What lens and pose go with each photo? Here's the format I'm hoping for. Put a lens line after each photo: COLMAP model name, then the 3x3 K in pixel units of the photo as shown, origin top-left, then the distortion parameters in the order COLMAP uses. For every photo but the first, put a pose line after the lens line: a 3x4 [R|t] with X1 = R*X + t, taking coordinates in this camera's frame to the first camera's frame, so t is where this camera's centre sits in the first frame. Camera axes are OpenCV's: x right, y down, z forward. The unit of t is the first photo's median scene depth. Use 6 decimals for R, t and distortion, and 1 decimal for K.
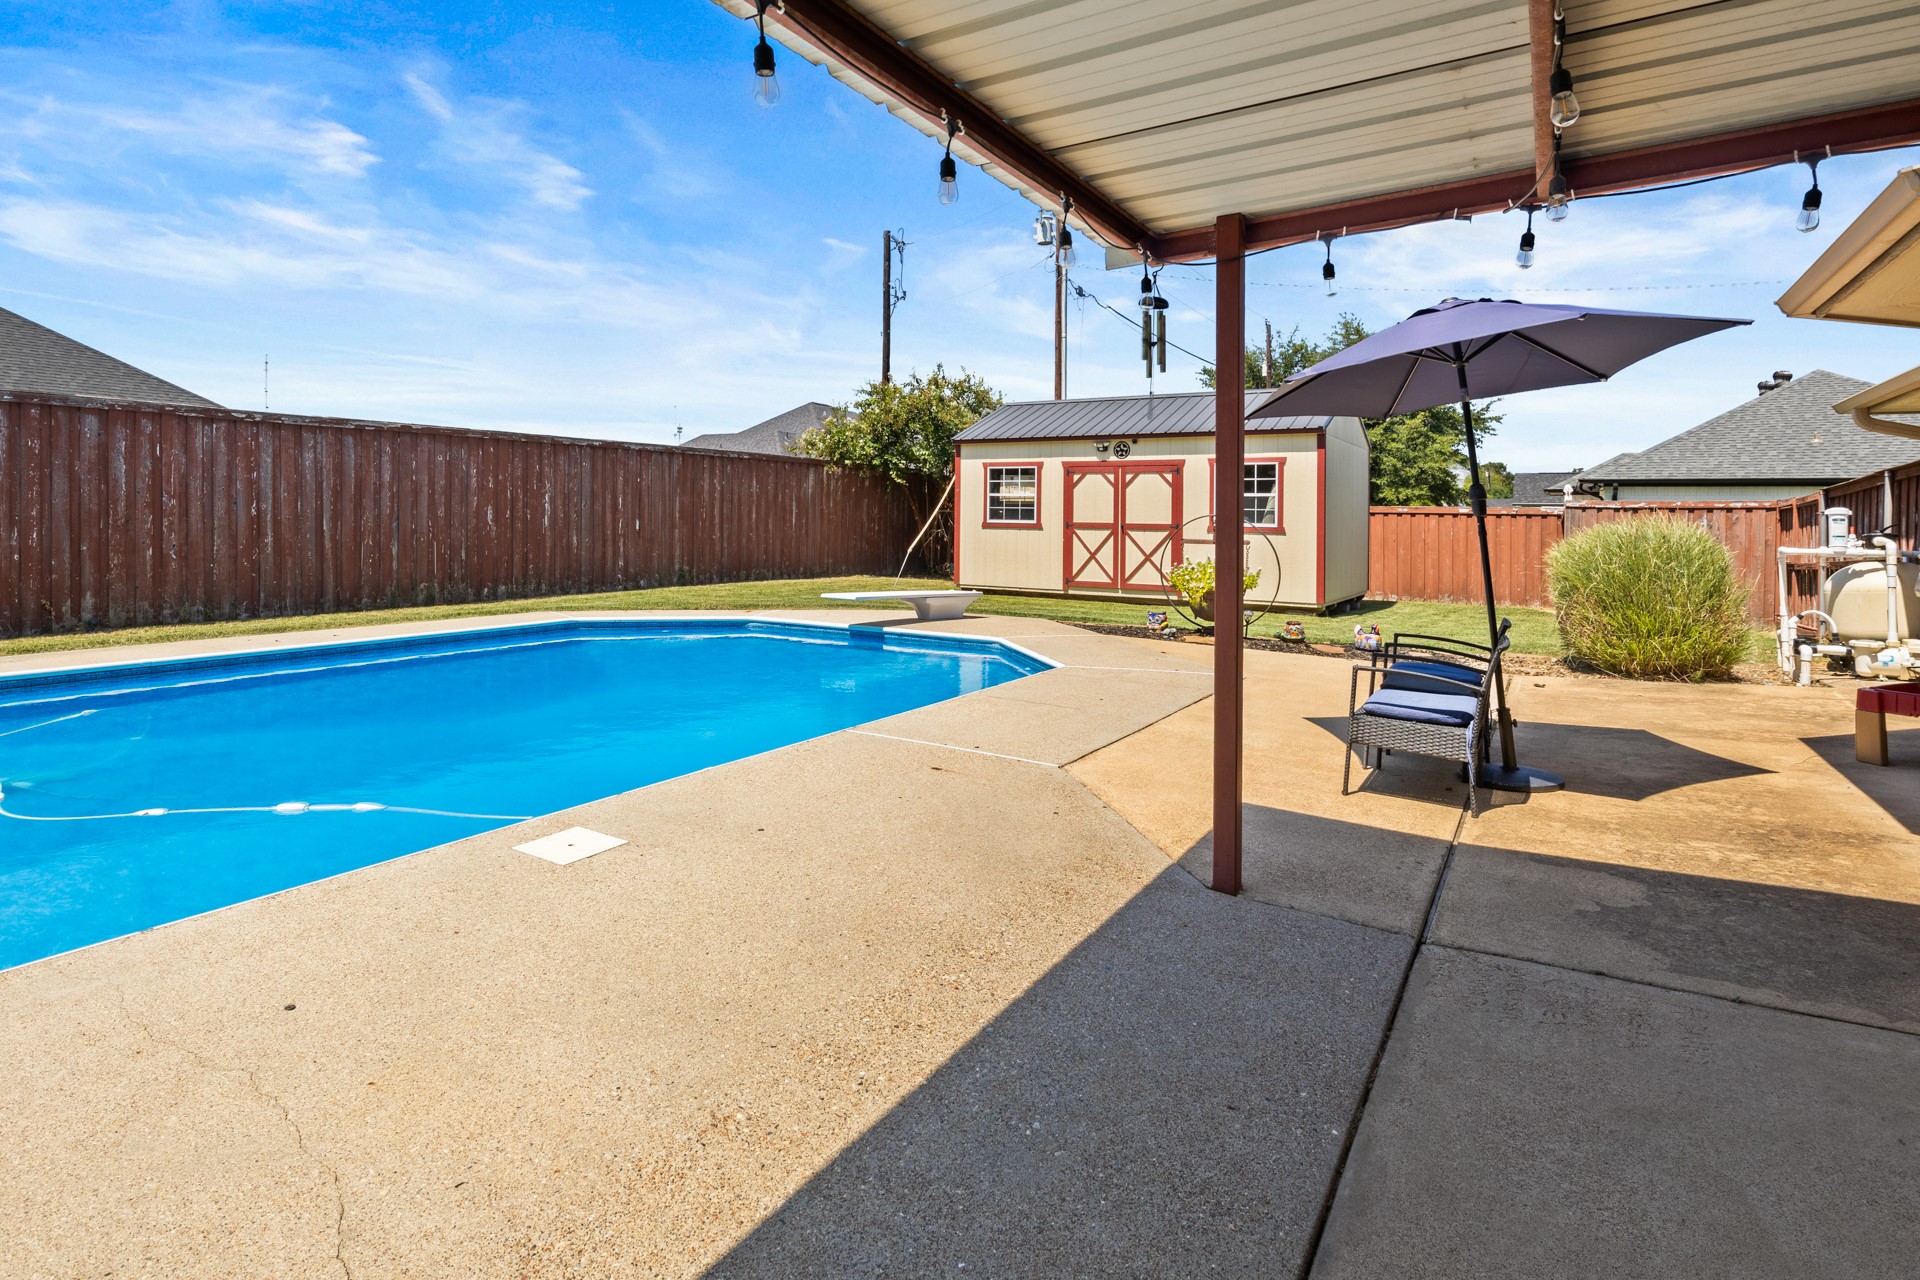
lens RADIAL K [[989.6, 0, 947.2], [0, 989.6, 638.2], [0, 0, 1]] dist [-0.010125, -0.000278]
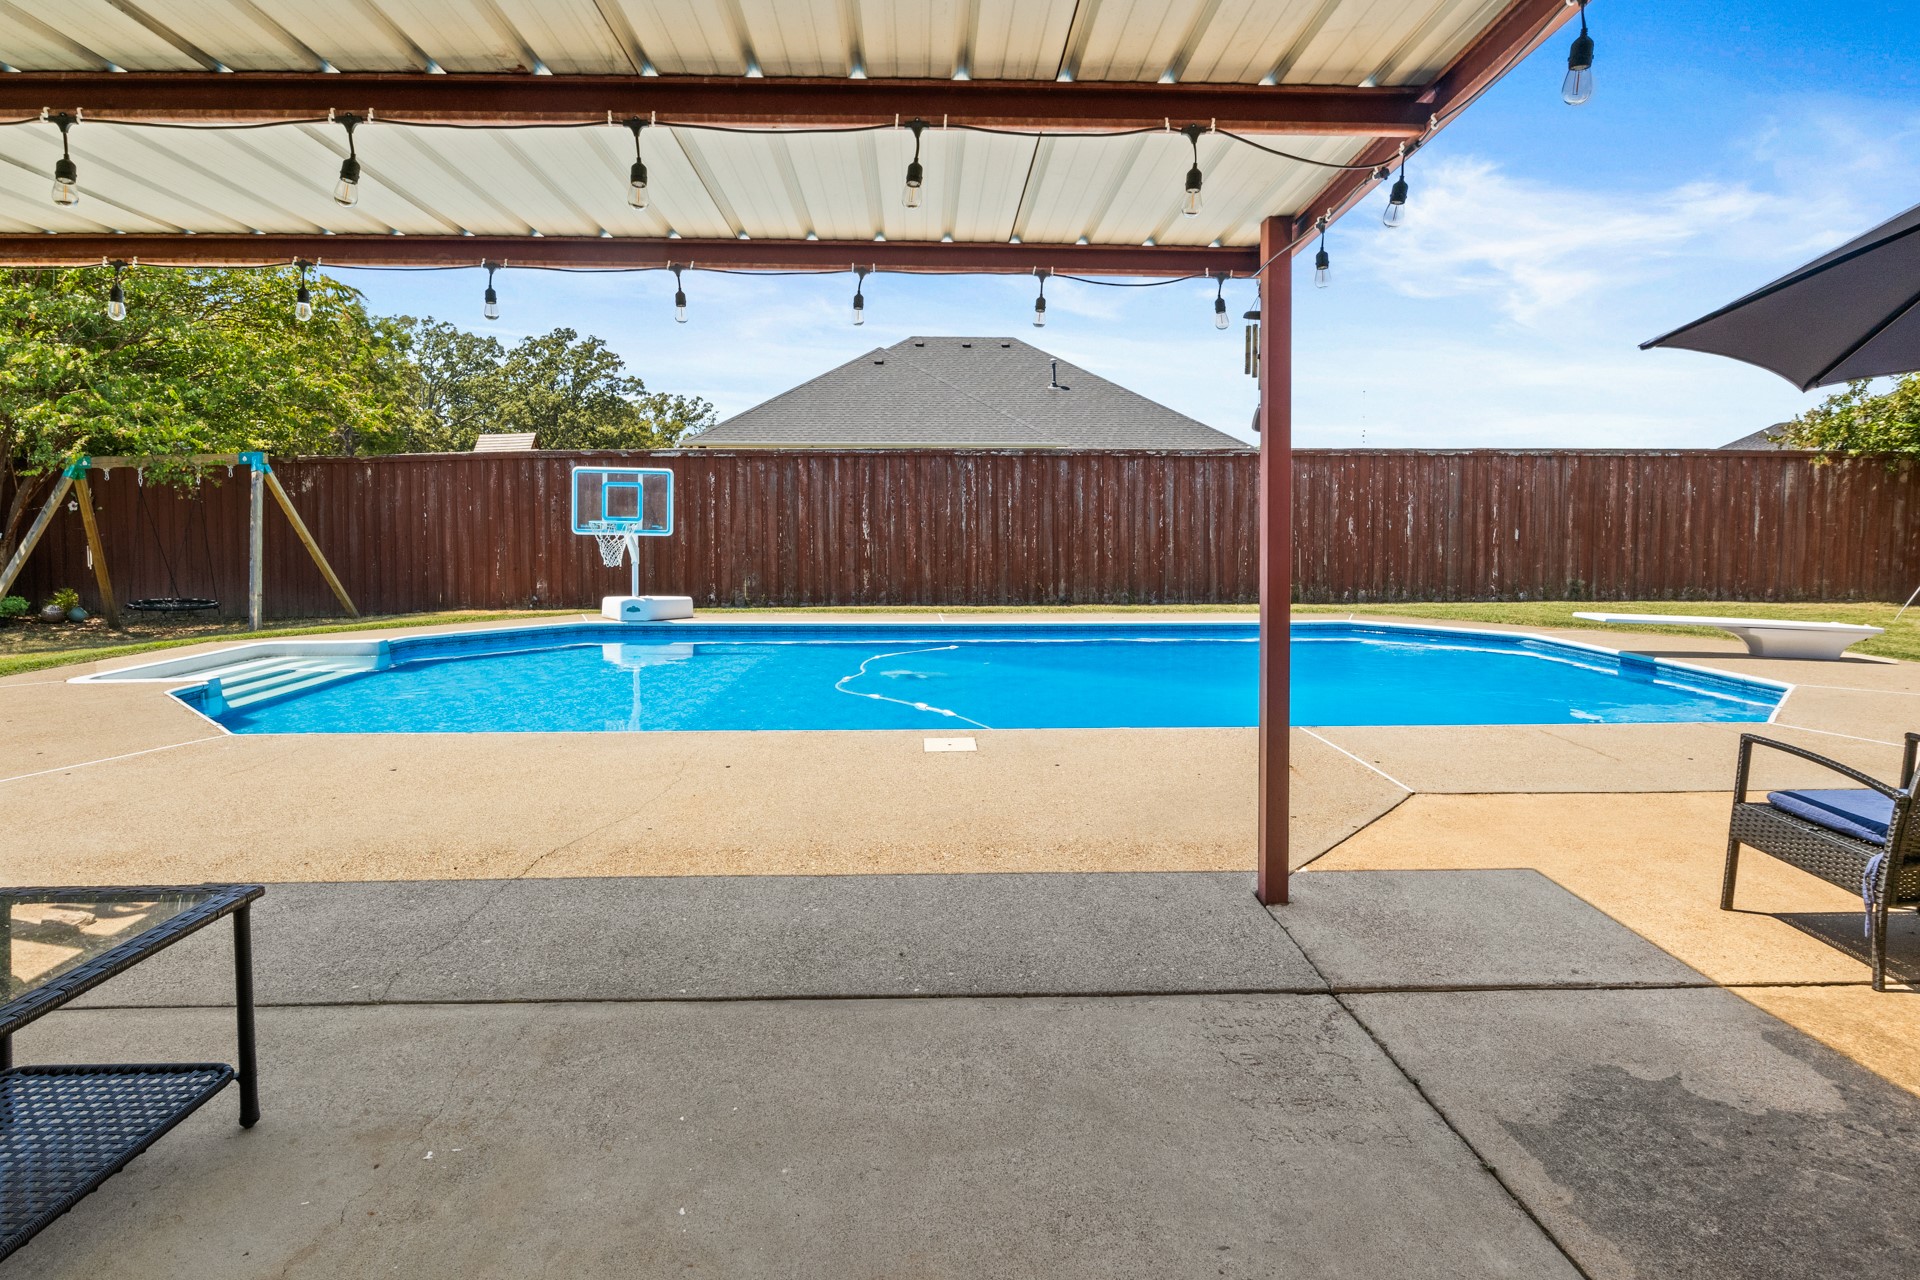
lens RADIAL K [[989.6, 0, 972.8], [0, 989.6, 645.9], [0, 0, 1]] dist [-0.010125, -0.000278]
pose [[0.545128, 0.093125, -0.833164, 0.996497], [-0.094703, 0.994290, 0.049172, -0.021963], [0.832986, 0.052098, 0.550835, 0.202279]]
